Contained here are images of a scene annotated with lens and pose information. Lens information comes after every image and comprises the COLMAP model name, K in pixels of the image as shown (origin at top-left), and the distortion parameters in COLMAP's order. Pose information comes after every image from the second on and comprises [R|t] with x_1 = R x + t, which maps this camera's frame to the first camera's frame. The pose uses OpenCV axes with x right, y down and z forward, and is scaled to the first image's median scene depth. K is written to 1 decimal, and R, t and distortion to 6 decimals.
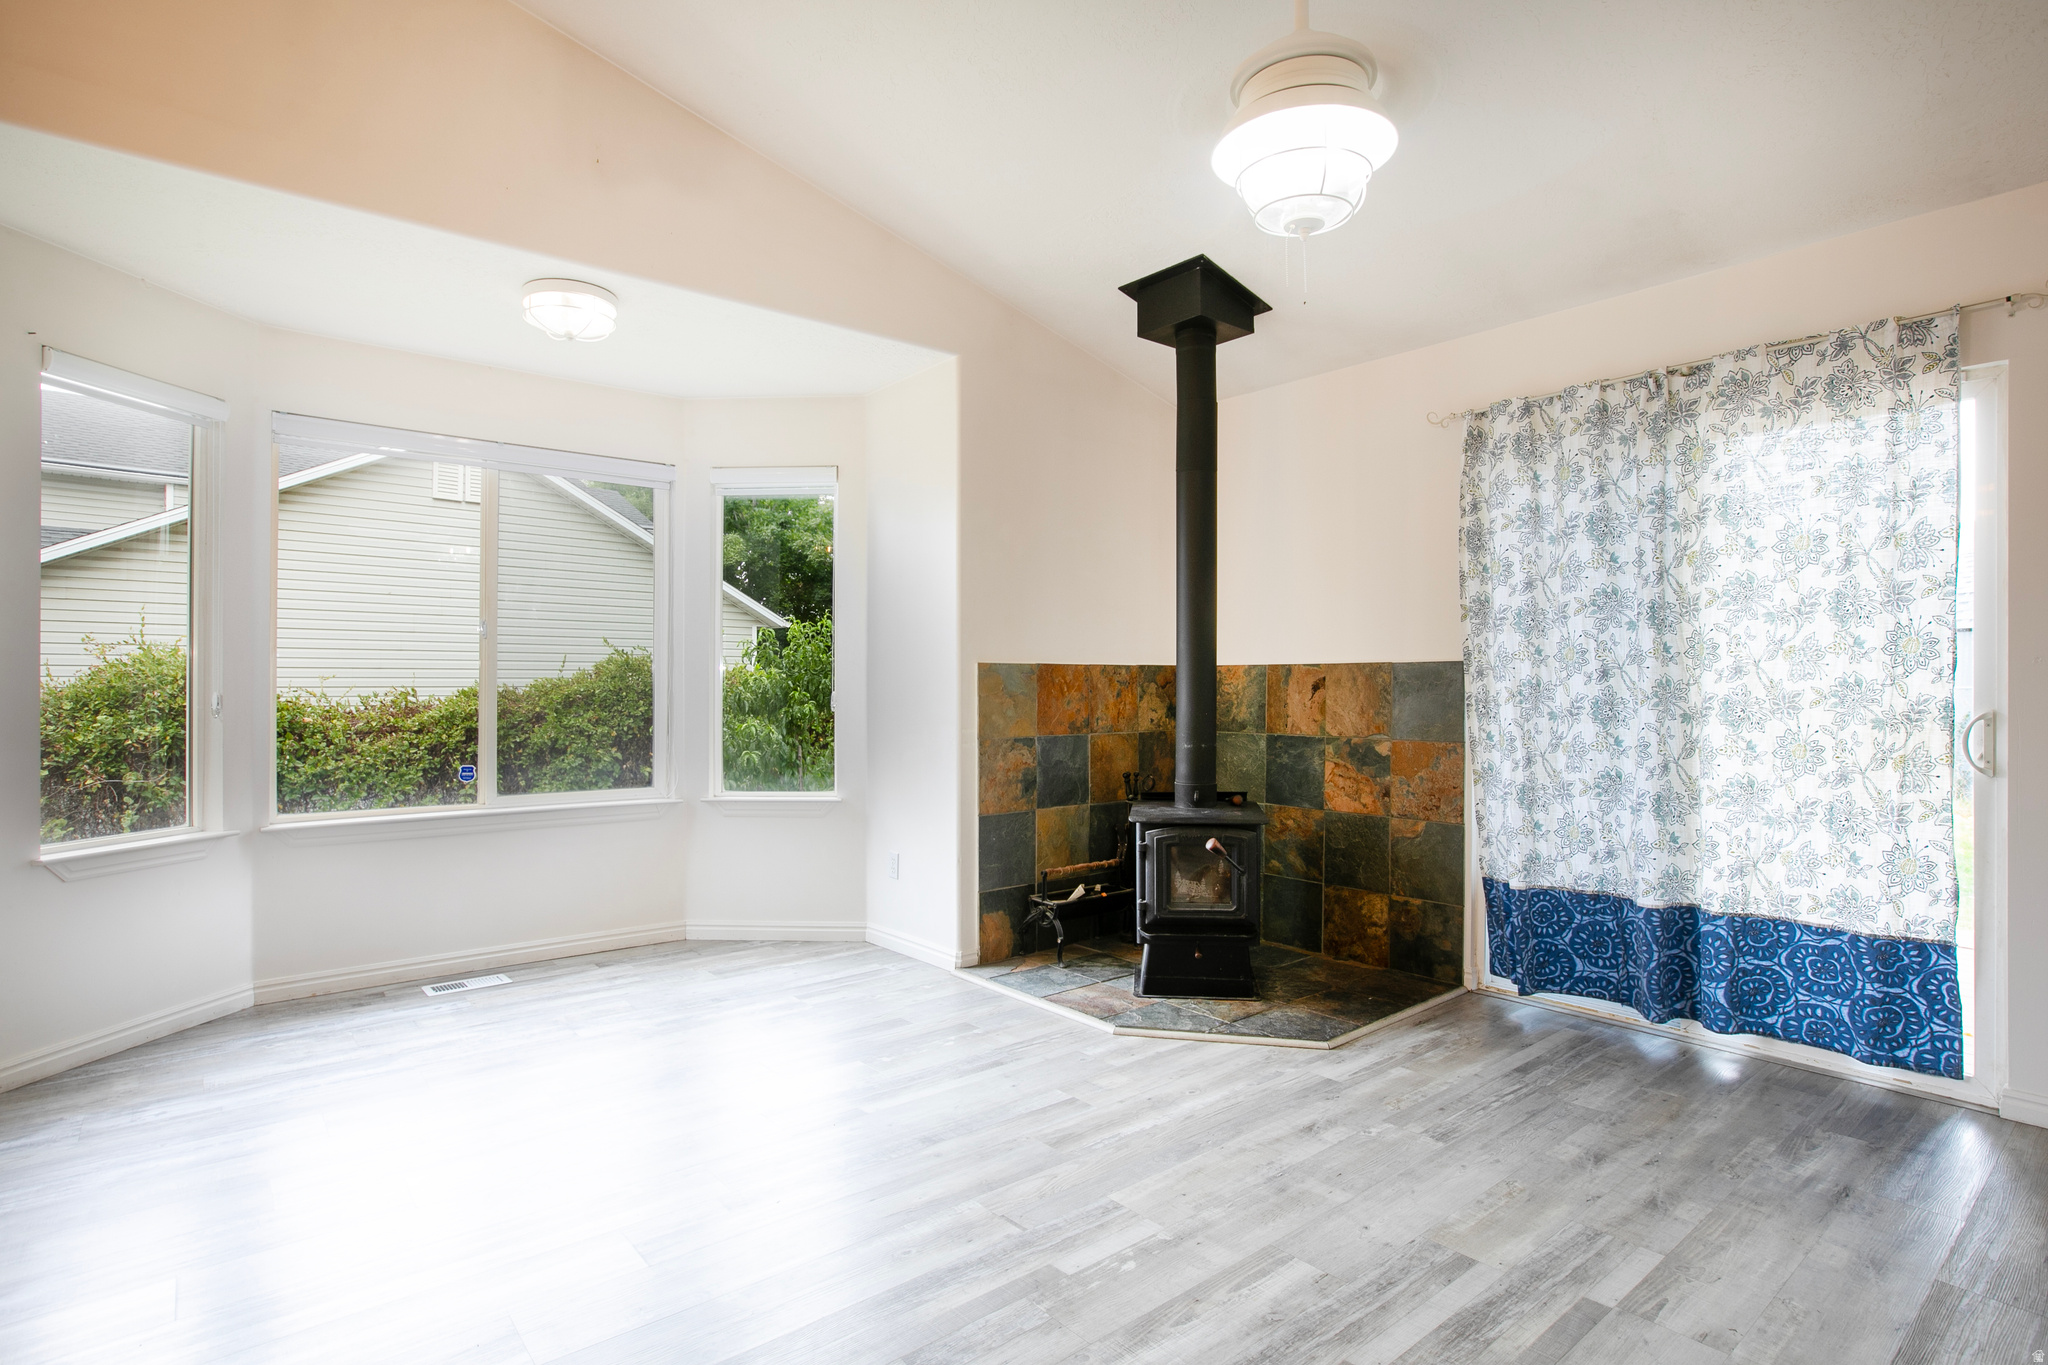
lens RADIAL K [[1024.4, 0, 1019.3], [0, 1024.4, 698.6], [0, 0, 1]] dist [-0.023114, 0.007678]
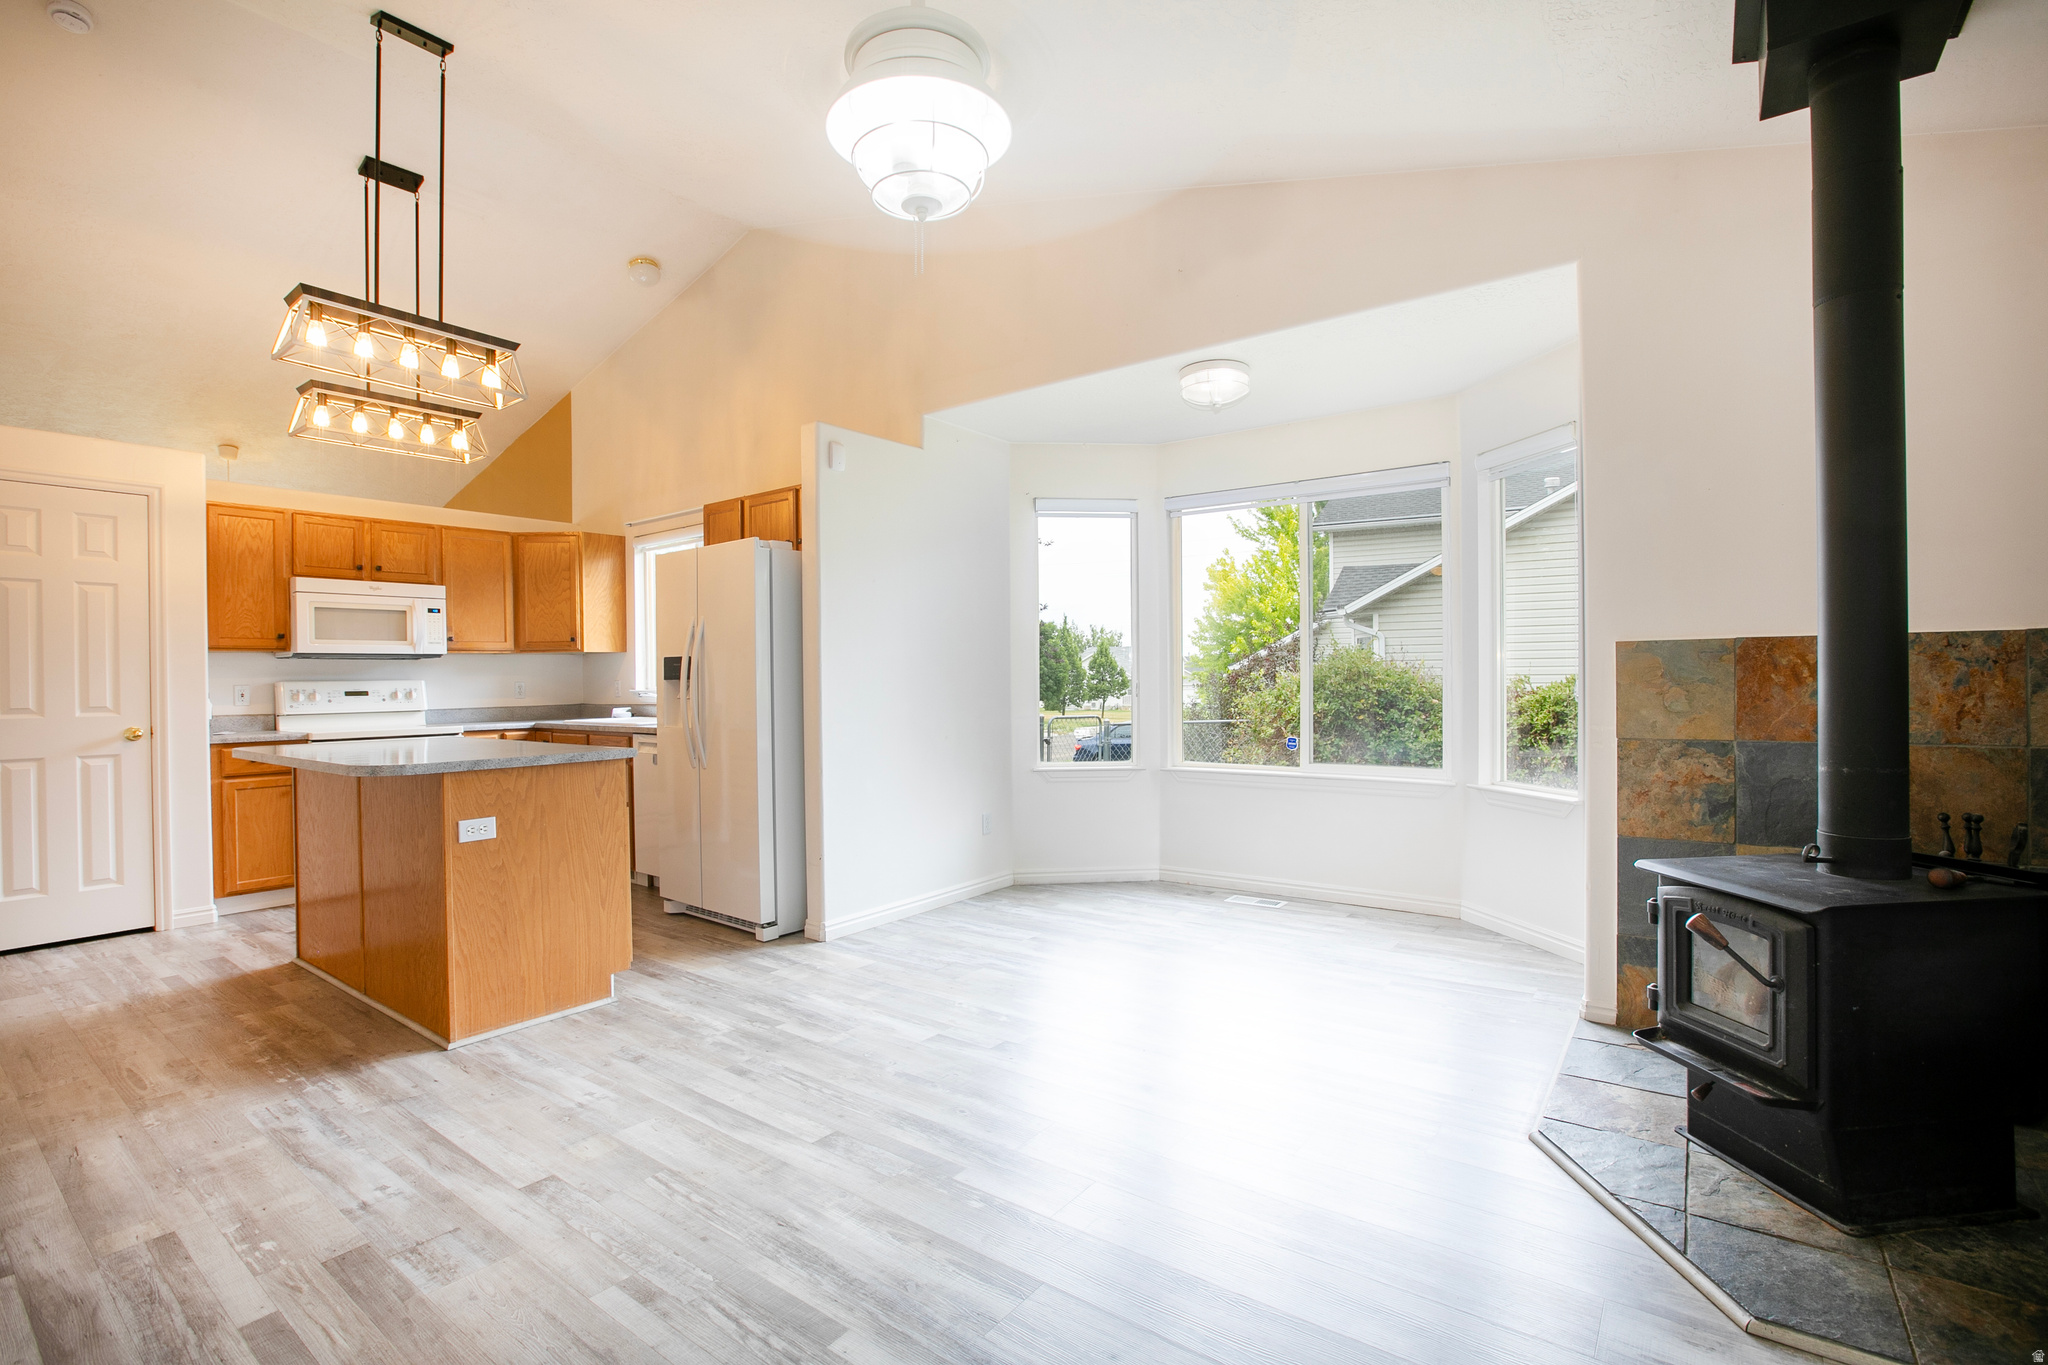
lens RADIAL K [[933.3, 0, 1025.9], [0, 933.3, 685.9], [0, 0, 1]] dist [-0.045888, 0.014382]
pose [[0.246062, 0.004987, -0.969241, 0.381328], [0.000839, 0.999985, 0.005358, -0.003438], [0.969254, -0.002131, 0.246054, 0.284068]]
